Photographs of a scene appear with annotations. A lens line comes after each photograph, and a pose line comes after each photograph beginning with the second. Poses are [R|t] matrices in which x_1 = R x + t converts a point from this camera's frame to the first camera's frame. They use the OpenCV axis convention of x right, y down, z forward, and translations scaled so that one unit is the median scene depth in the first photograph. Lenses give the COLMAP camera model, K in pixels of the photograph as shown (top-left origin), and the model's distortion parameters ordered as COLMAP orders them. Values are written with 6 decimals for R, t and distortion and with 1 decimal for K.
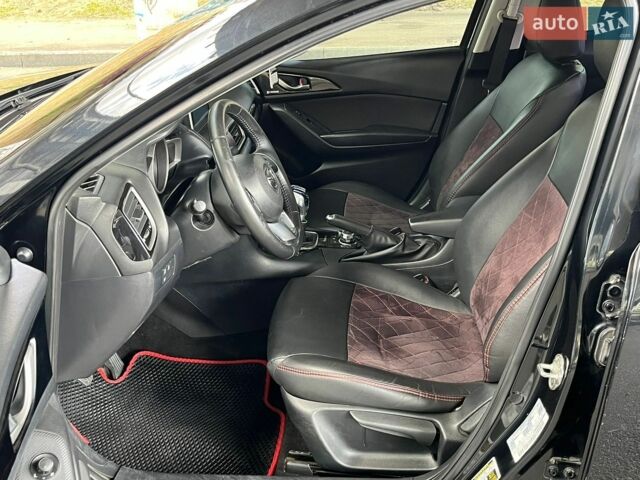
lens RADIAL K [[704.2, 0, 317.6], [0, 704.2, 229.5], [0, 0, 1]] dist [0.125206, -0.305181]
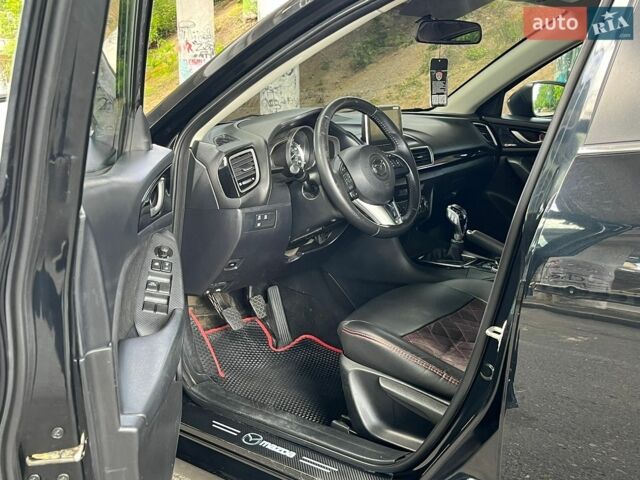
lens RADIAL K [[704.2, 0, 317.6], [0, 704.2, 229.5], [0, 0, 1]] dist [0.125206, -0.305181]
pose [[0.817236, 0.120823, -0.563496, 0.510471], [-0.223439, 0.967724, -0.116556, 0.181529], [0.531226, 0.221161, 0.817855, 0.051086]]
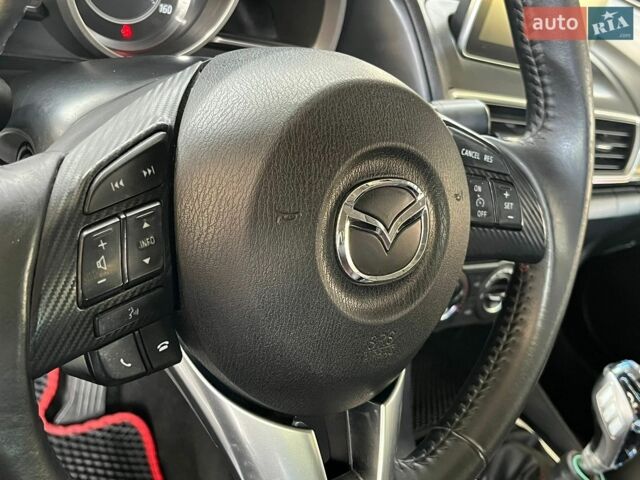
lens RADIAL K [[704.2, 0, 317.6], [0, 704.2, 229.5], [0, 0, 1]] dist [0.125206, -0.305181]
pose [[0.598132, 0.562295, -0.571019, 0.033740], [-0.600469, 0.786330, 0.145336, -0.091195], [0.530731, 0.255948, 0.807970, 0.853391]]
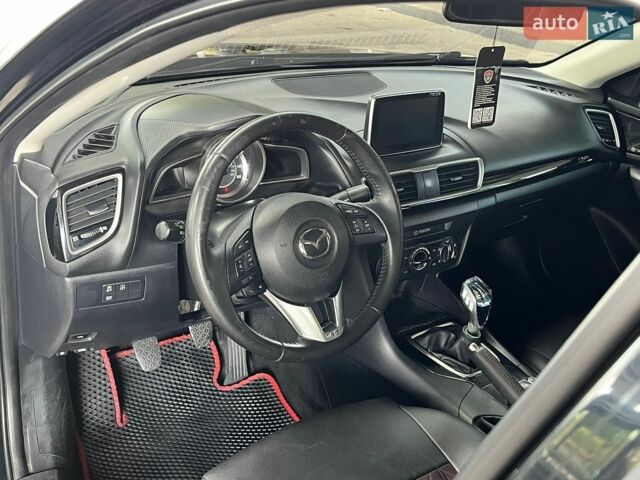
lens RADIAL K [[704.2, 0, 317.6], [0, 704.2, 229.5], [0, 0, 1]] dist [0.125206, -0.305181]
pose [[0.622100, 0.396180, -0.675302, 0.389562], [-0.393152, 0.903967, 0.168152, -0.201074], [0.677069, 0.160889, 0.718117, 0.532420]]
